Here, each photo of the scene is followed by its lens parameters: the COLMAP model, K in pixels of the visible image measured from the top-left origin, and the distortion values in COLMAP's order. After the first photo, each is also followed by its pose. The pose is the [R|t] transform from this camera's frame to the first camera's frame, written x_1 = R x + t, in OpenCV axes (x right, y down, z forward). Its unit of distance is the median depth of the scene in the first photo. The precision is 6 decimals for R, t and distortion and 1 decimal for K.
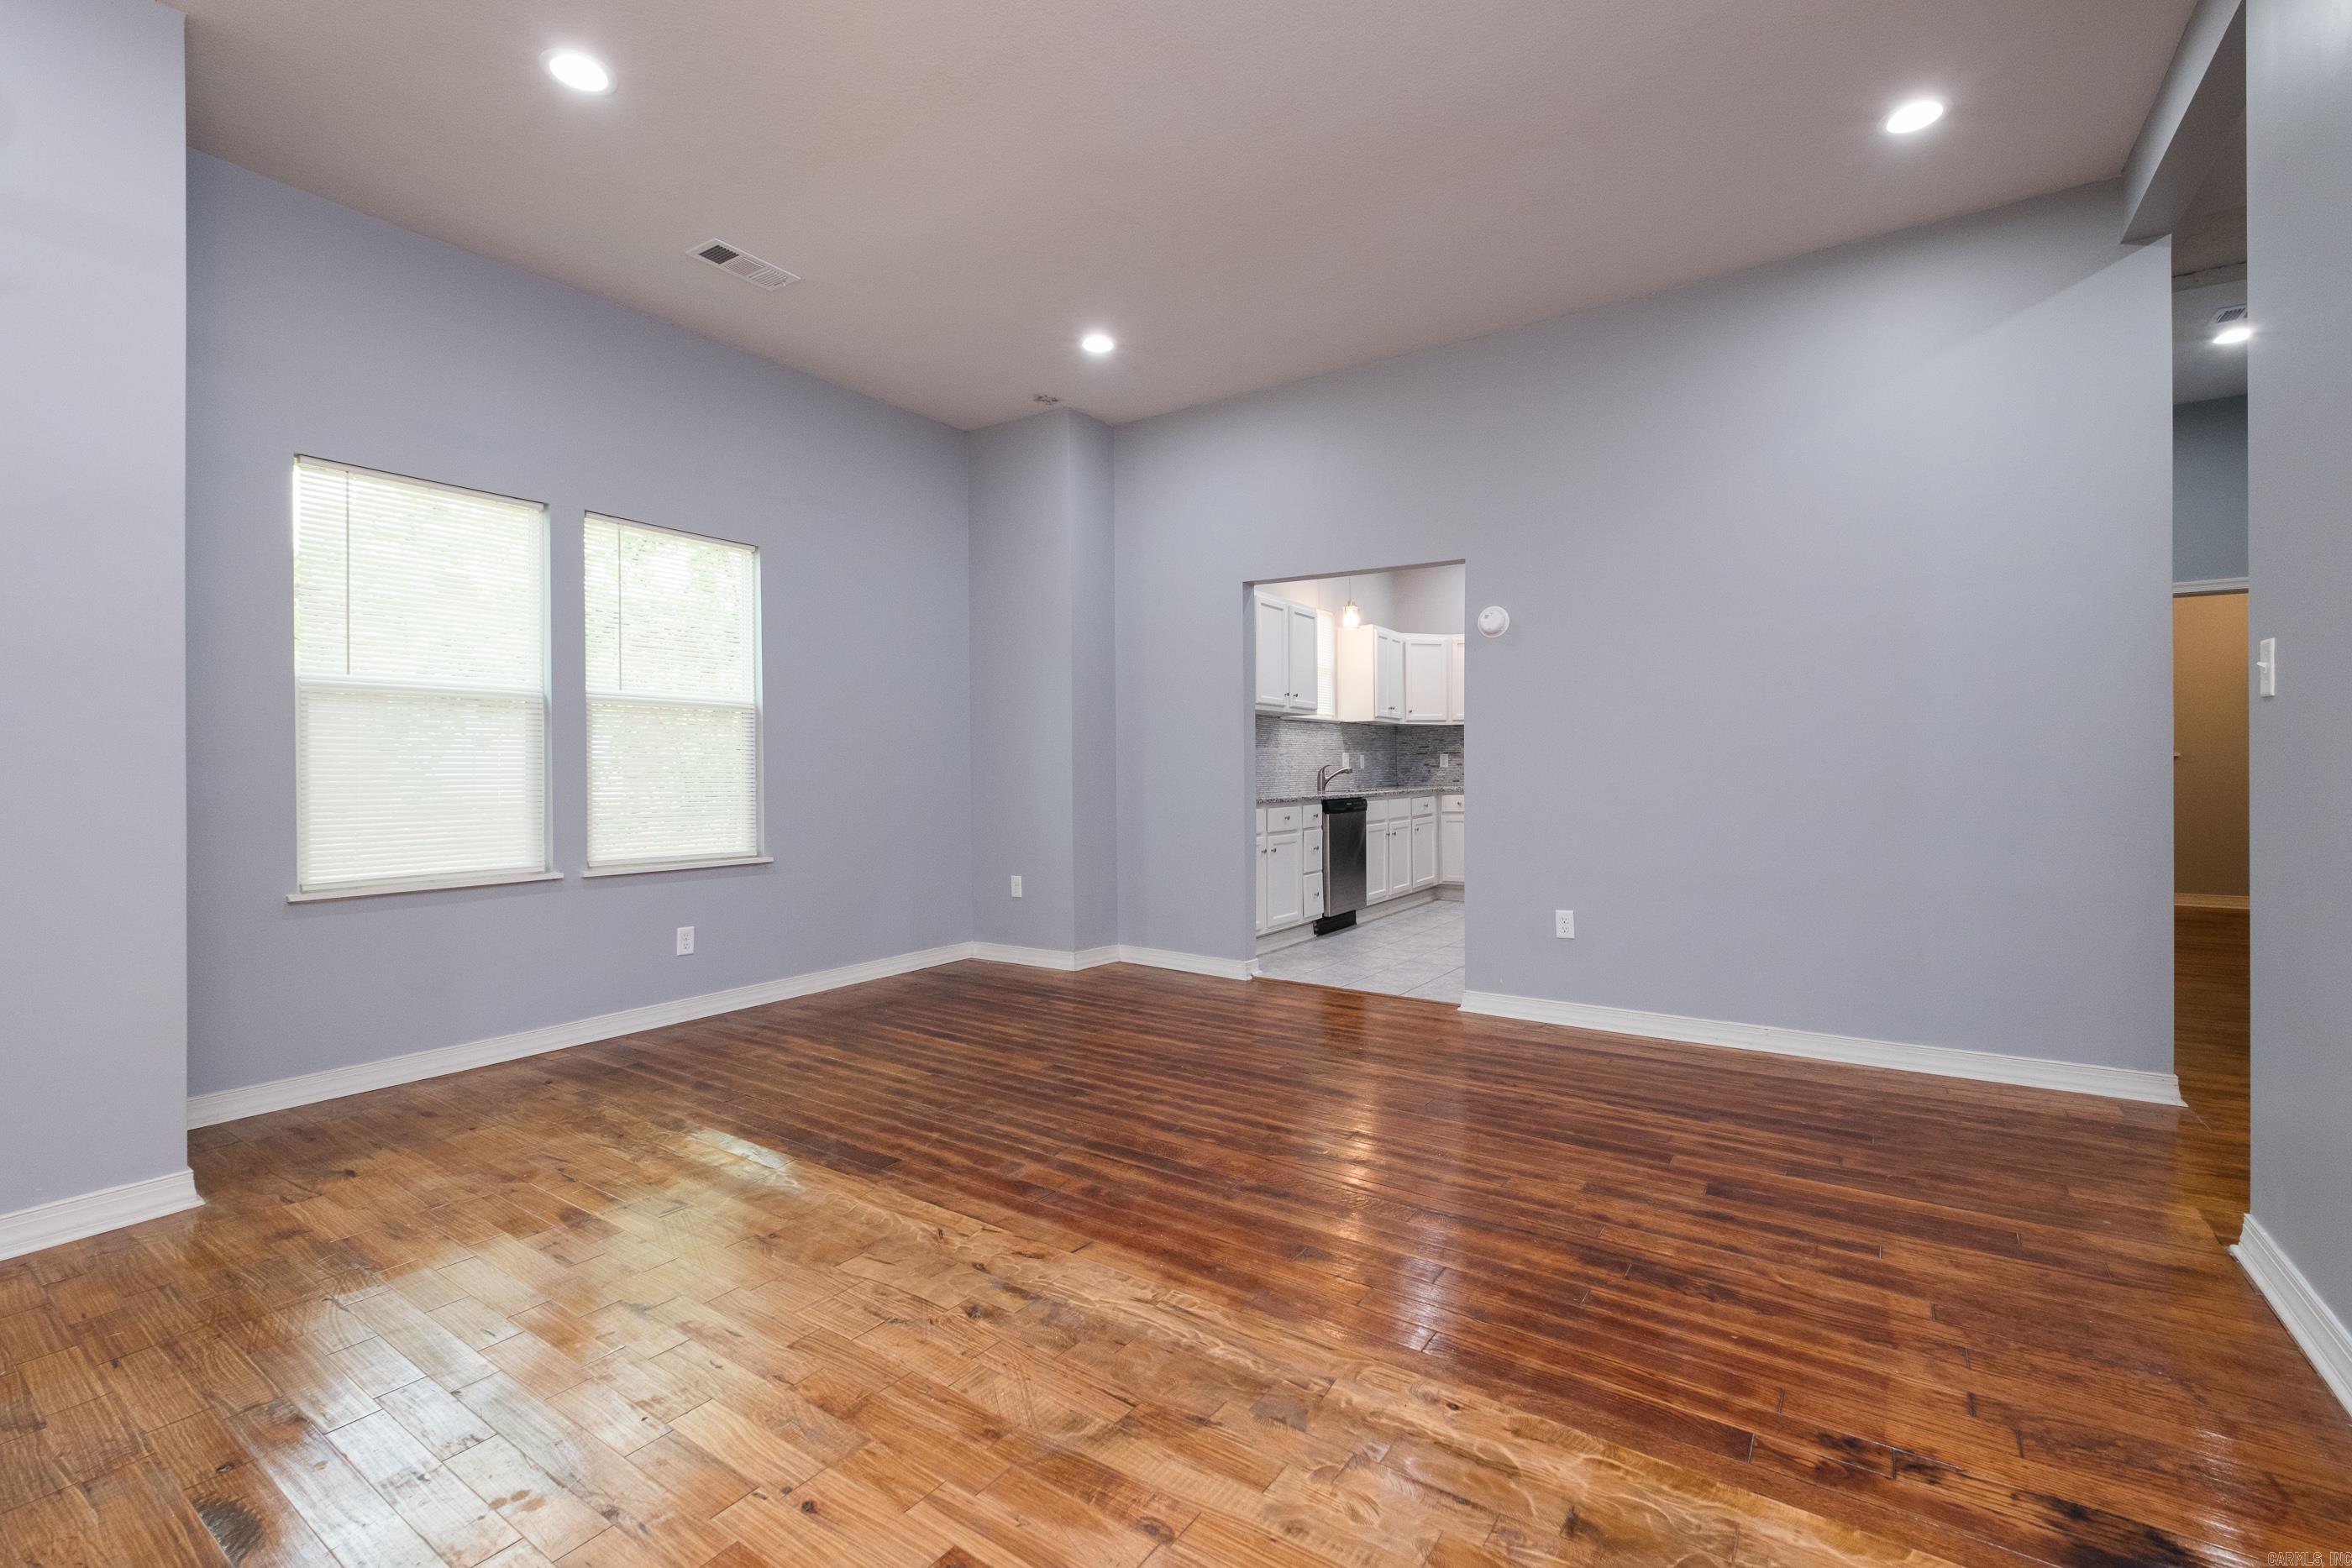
lens RADIAL K [[1015.1, 0, 1188.3], [0, 1015.1, 770.0], [0, 0, 1]] dist [0.001251, -0.000187]
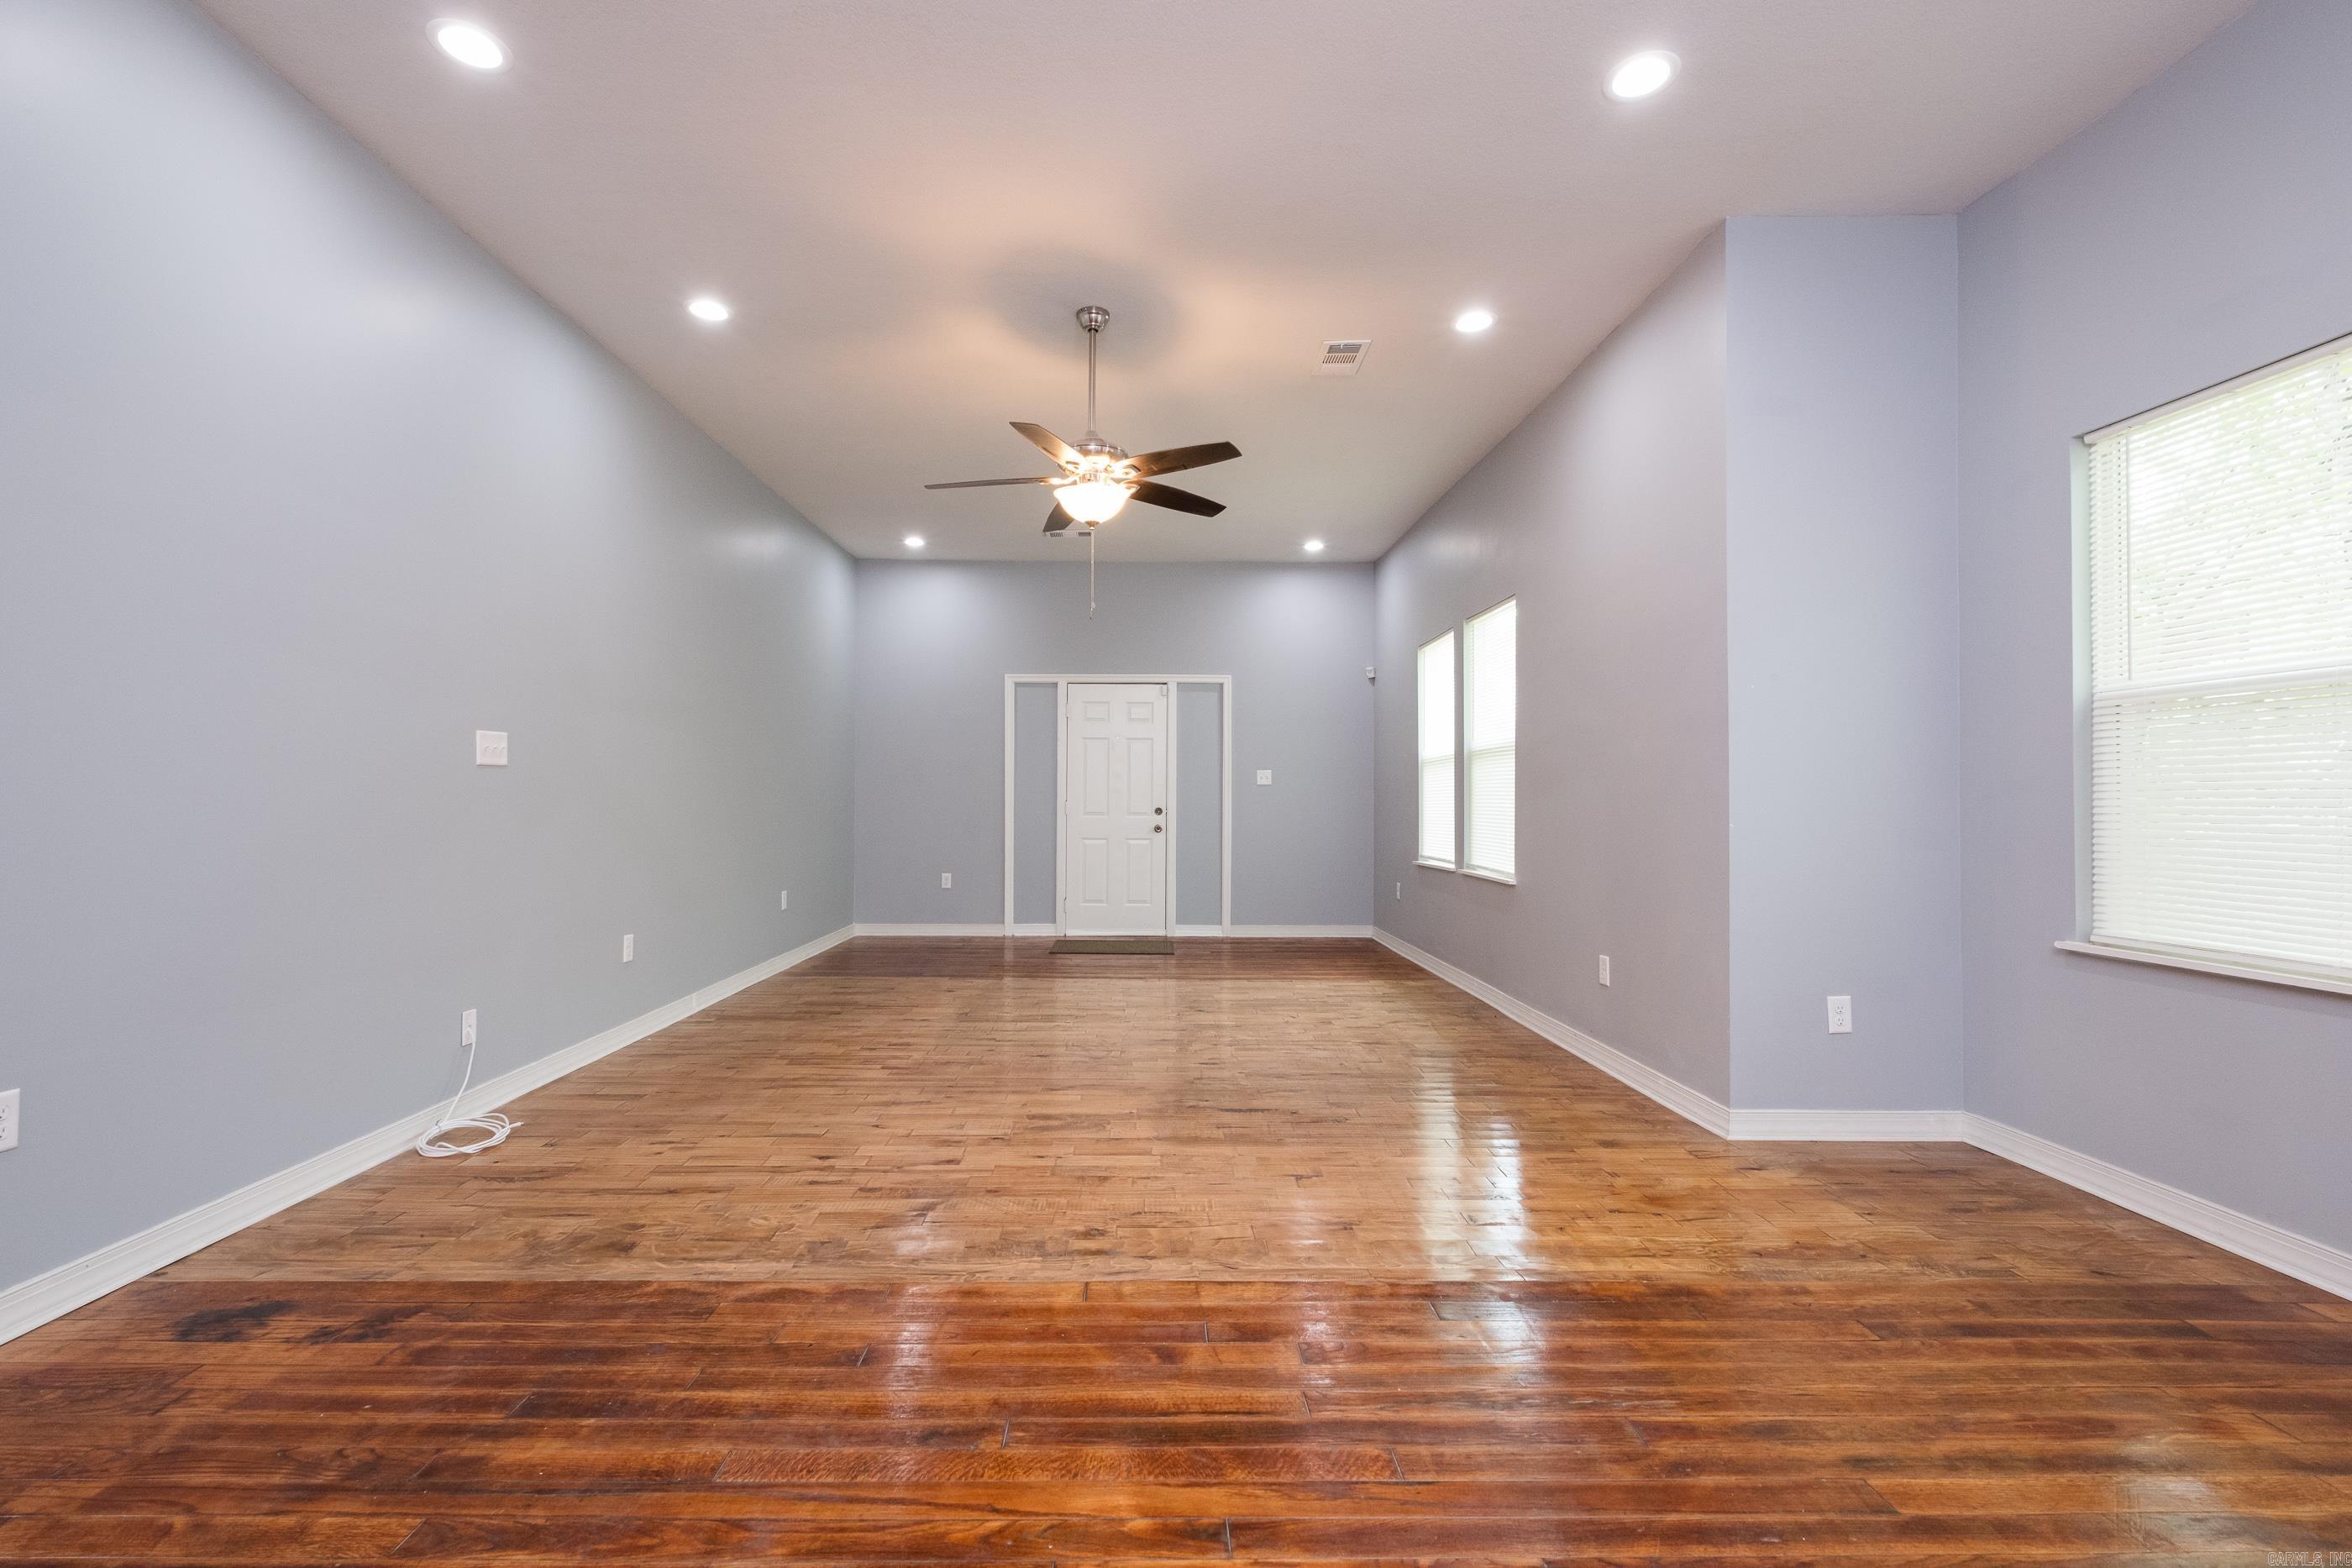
lens RADIAL K [[1007.1, 0, 1146.6], [0, 1007.1, 786.4], [0, 0, 1]] dist [-0.000274, -0.000500]
pose [[-0.826633, -0.005228, -0.562717, 0.270485], [0.000719, 0.999946, -0.010346, -0.003752], [0.562741, -0.008957, -0.826585, 1.262516]]
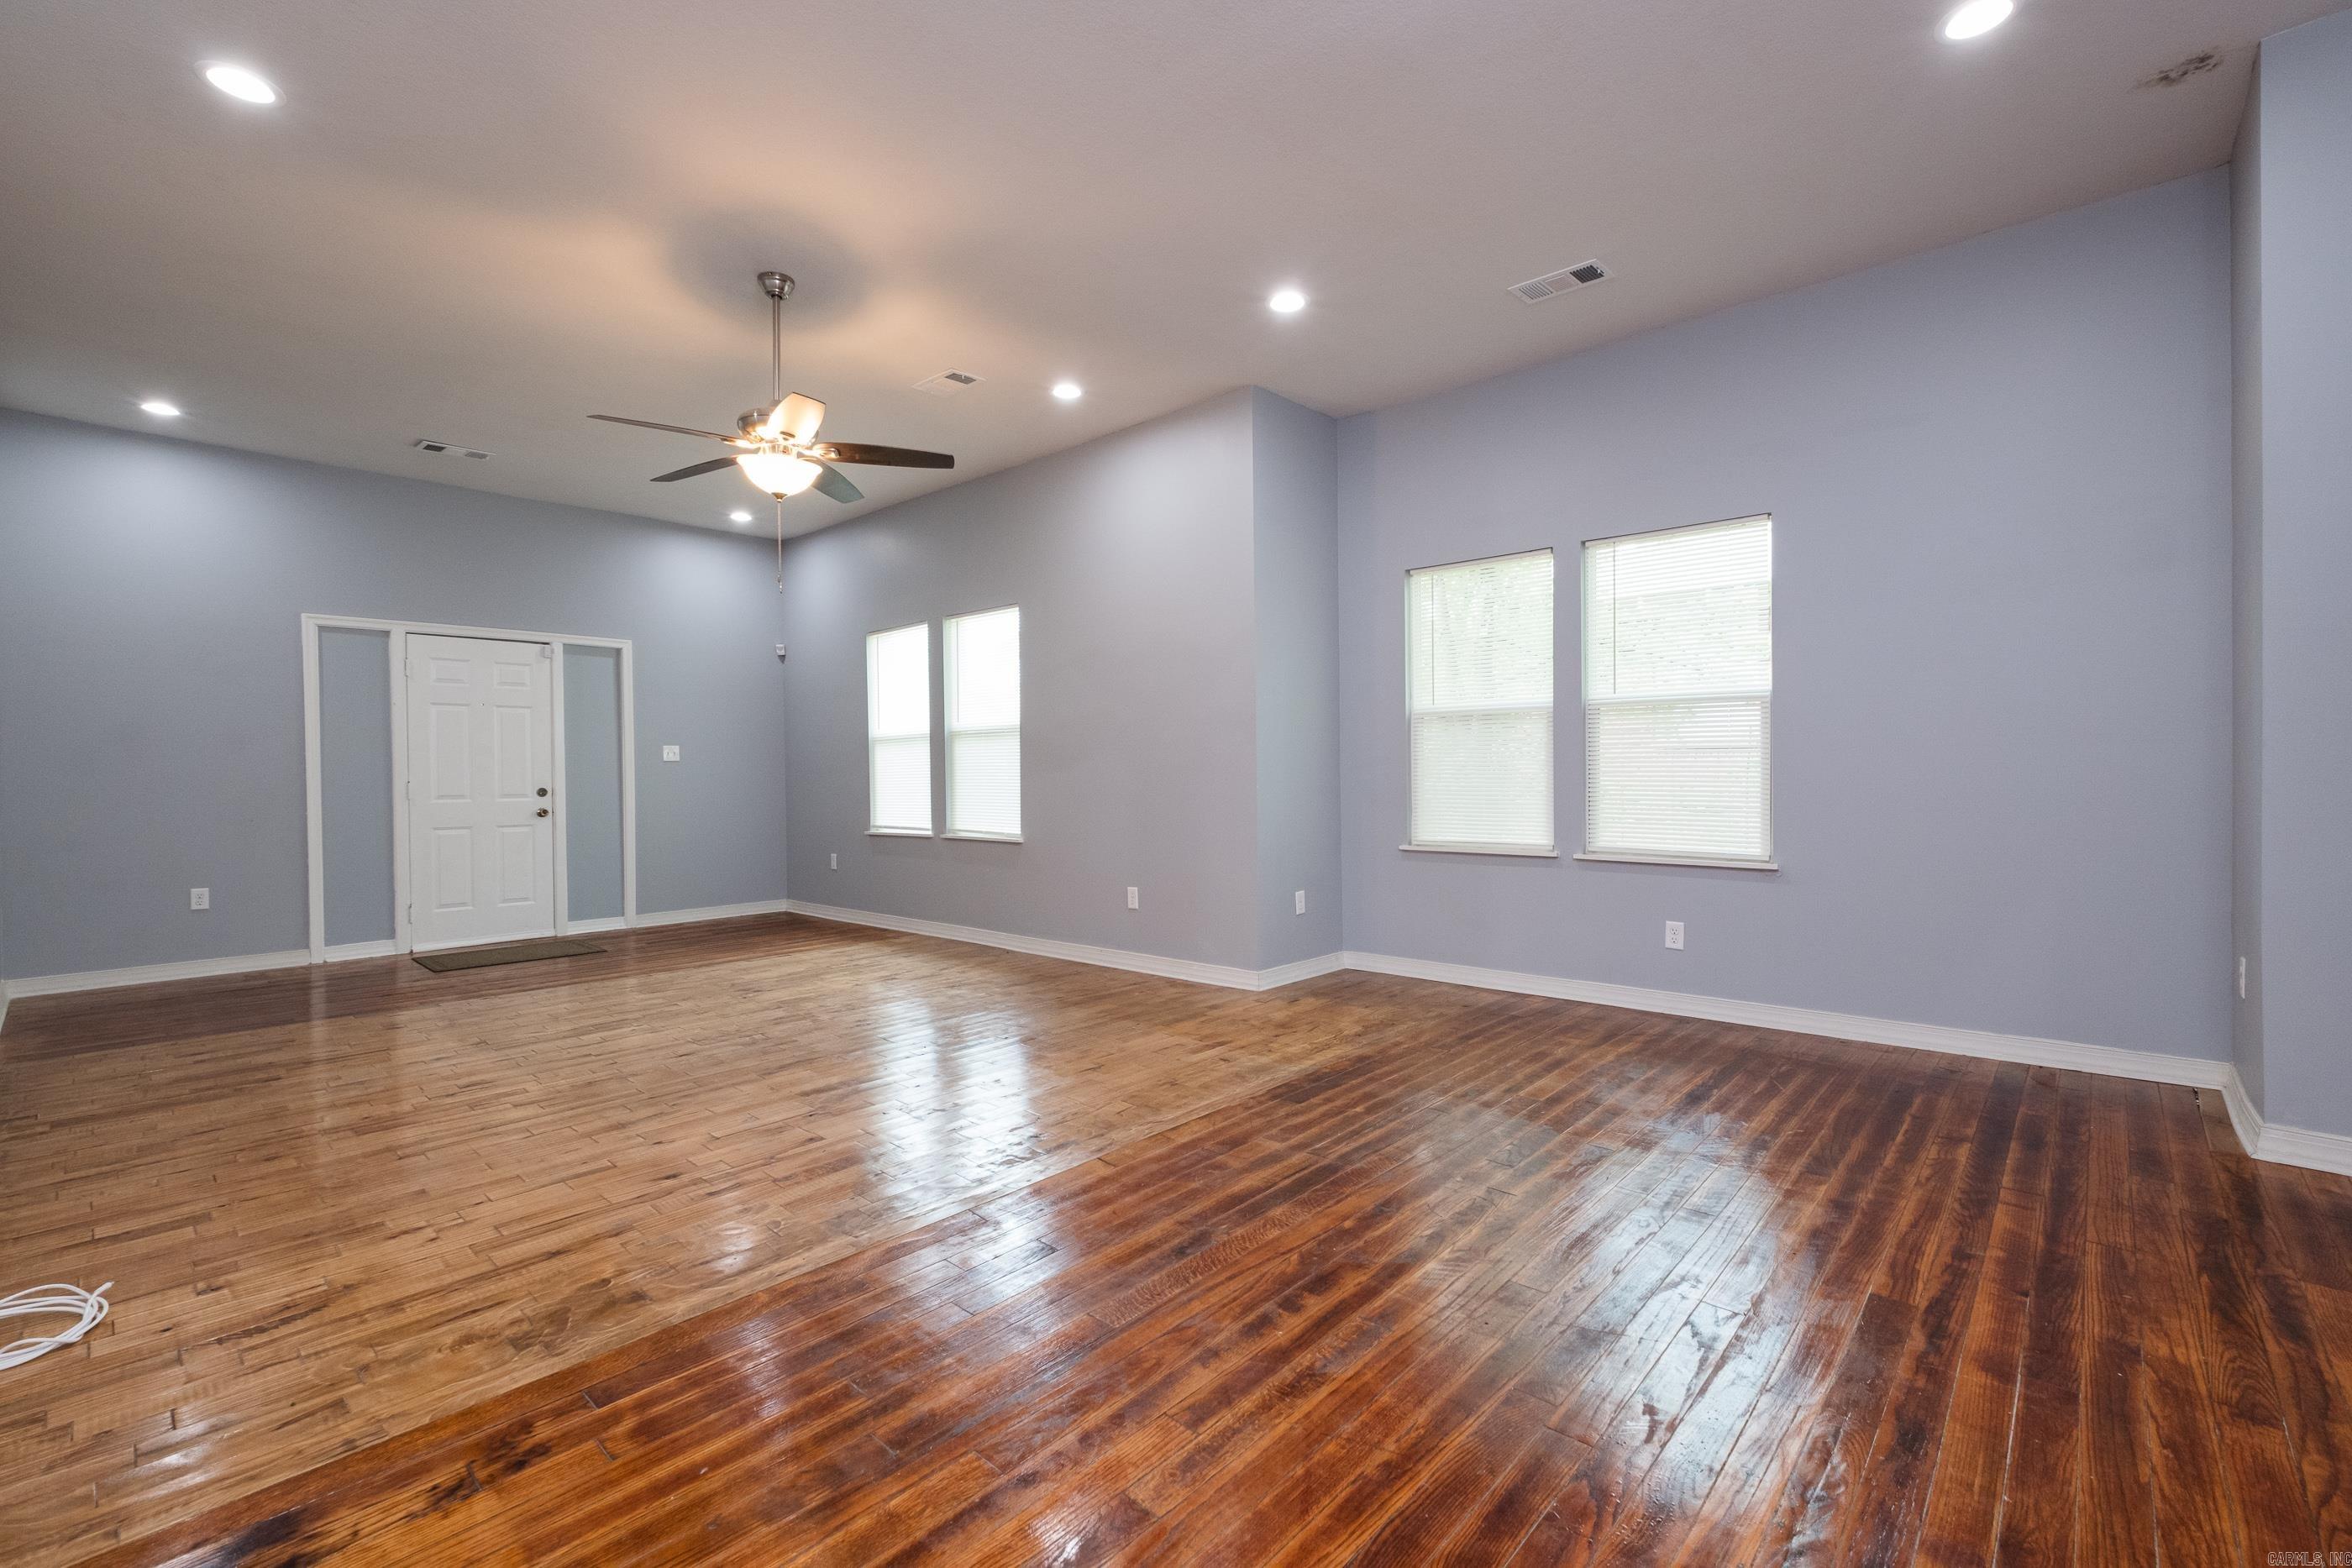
lens RADIAL K [[1003.3, 0, 1178.3], [0, 1003.3, 775.3], [0, 0, 1]] dist [0.001205, -0.000251]
pose [[-0.145448, 0.009466, -0.989321, 0.742925], [0.011399, 0.999904, 0.007891, -0.005417], [0.989300, -0.010129, -0.145542, 0.871164]]
